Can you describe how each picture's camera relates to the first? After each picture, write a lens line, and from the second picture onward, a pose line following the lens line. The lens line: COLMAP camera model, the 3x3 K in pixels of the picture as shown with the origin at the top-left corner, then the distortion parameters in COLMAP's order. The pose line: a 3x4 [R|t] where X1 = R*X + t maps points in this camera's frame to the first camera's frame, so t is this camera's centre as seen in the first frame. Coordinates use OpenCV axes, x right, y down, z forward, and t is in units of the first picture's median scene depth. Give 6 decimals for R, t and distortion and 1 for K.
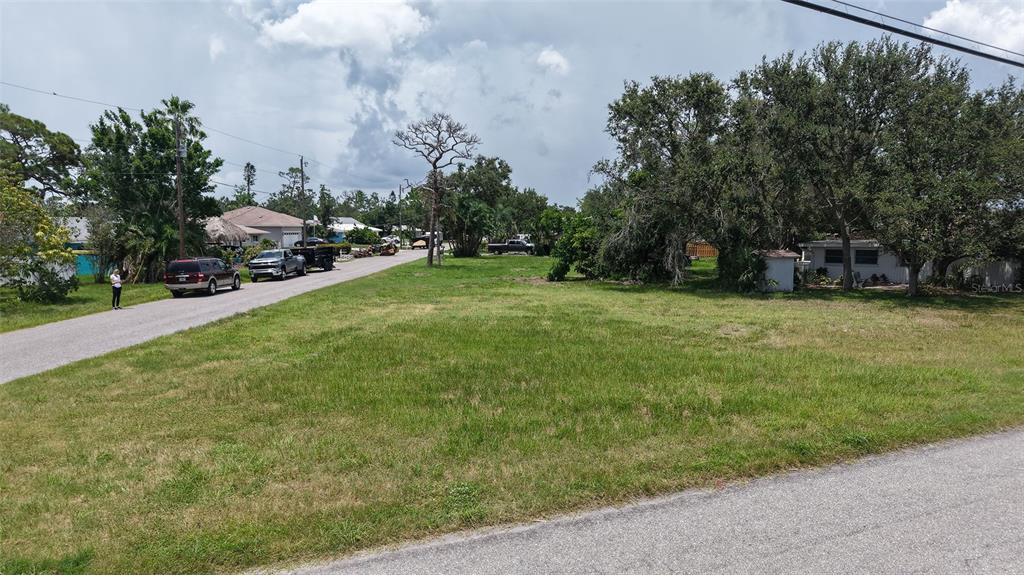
lens RADIAL K [[679.7, 0, 508.9], [0, 679.7, 303.4], [0, 0, 1]] dist [0.043186, -0.055244]
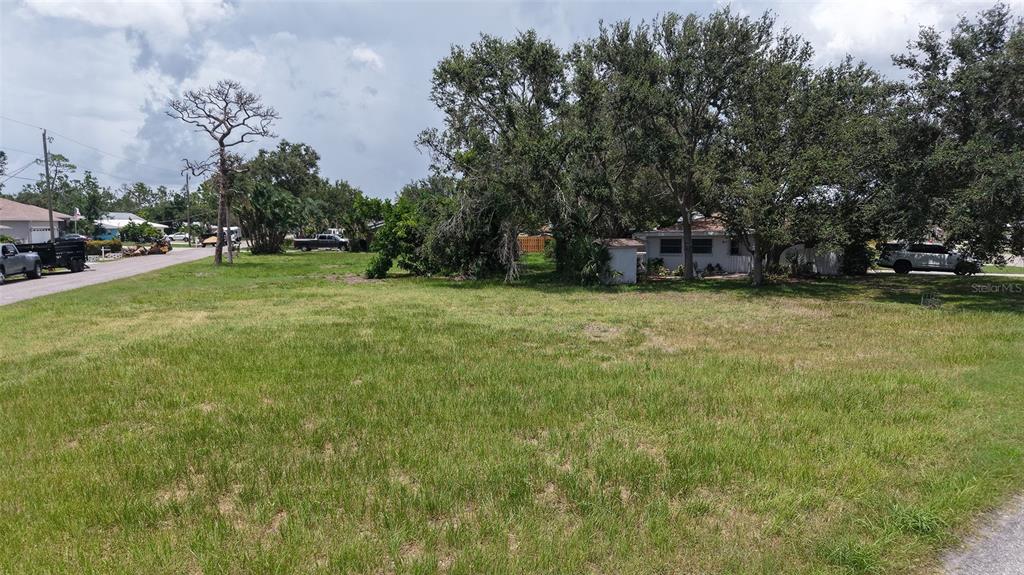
lens RADIAL K [[684.6, 0, 512.0], [0, 684.6, 287.5], [0, 0, 1]] dist [0.027496, -0.042690]
pose [[0.963809, -0.025317, 0.265390, 0.006541], [0.031323, 0.999340, -0.018420, -0.000233], [-0.264749, 0.026066, 0.963965, 0.131248]]
